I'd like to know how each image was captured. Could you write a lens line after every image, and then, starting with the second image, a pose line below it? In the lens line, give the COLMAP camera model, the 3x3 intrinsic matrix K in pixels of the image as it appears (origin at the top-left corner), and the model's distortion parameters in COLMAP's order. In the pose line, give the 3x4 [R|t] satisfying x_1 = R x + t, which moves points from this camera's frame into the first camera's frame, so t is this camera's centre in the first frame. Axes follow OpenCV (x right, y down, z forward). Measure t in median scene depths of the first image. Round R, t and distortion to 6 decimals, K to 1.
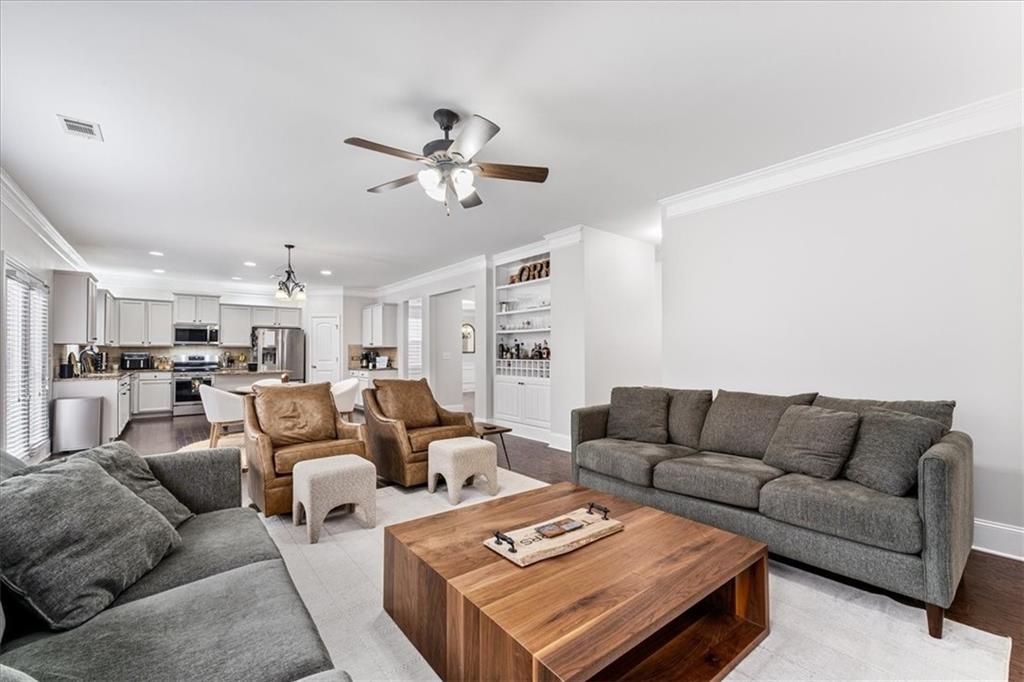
lens RADIAL K [[421.8, 0, 512.7], [0, 421.8, 347.6], [0, 0, 1]] dist [0.000571, 0.000128]
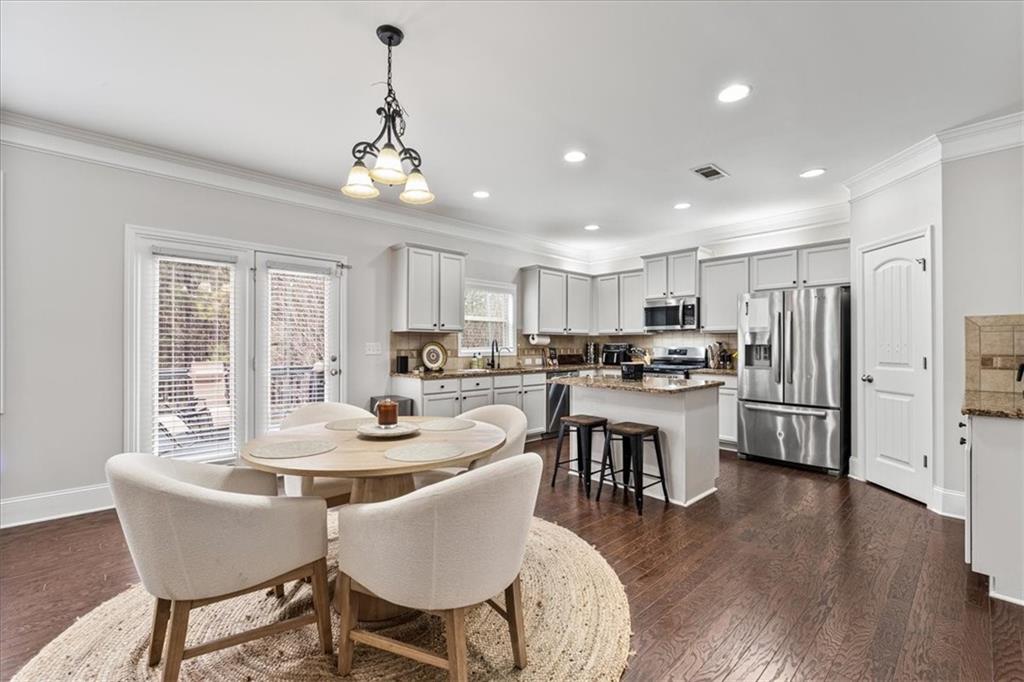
lens RADIAL K [[437.8, 0, 515.0], [0, 437.8, 350.1], [0, 0, 1]] dist [-0.004300, -0.000391]
pose [[0.086314, 0.014704, -0.996159, -0.105123], [0.011392, 0.999811, 0.015745, 0.009664], [0.996203, -0.012708, 0.086130, 0.711287]]
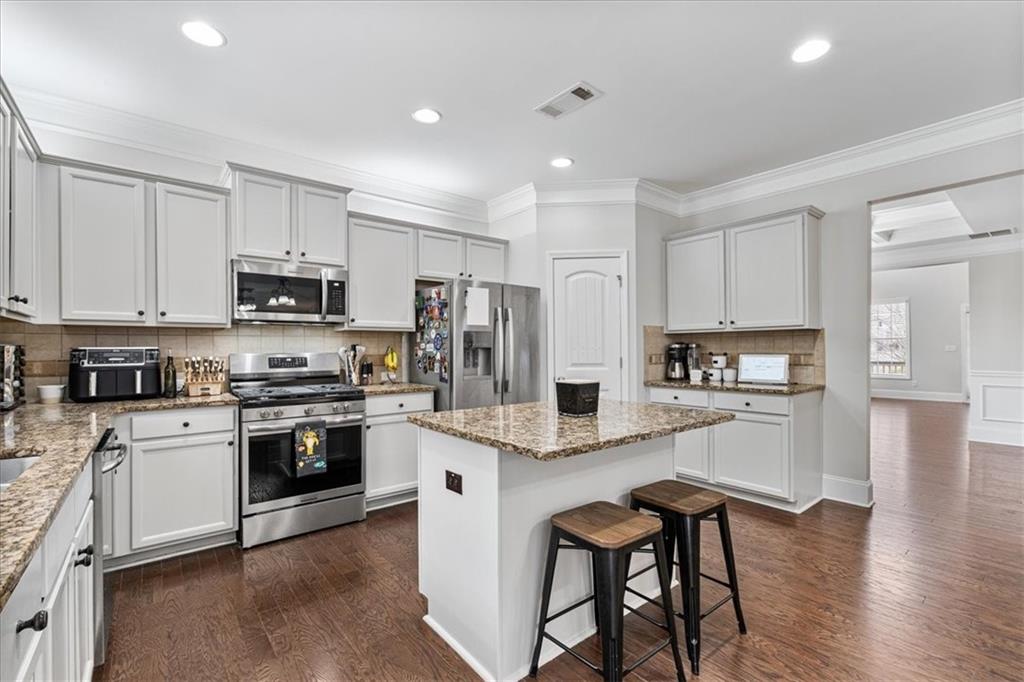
lens RADIAL K [[437.8, 0, 515.0], [0, 437.8, 350.1], [0, 0, 1]] dist [-0.004300, -0.000391]
pose [[0.999785, -0.003934, 0.020358, -0.576869], [0.003594, 0.999854, 0.016689, 0.010154], [-0.020421, -0.016612, 0.999653, 0.639449]]
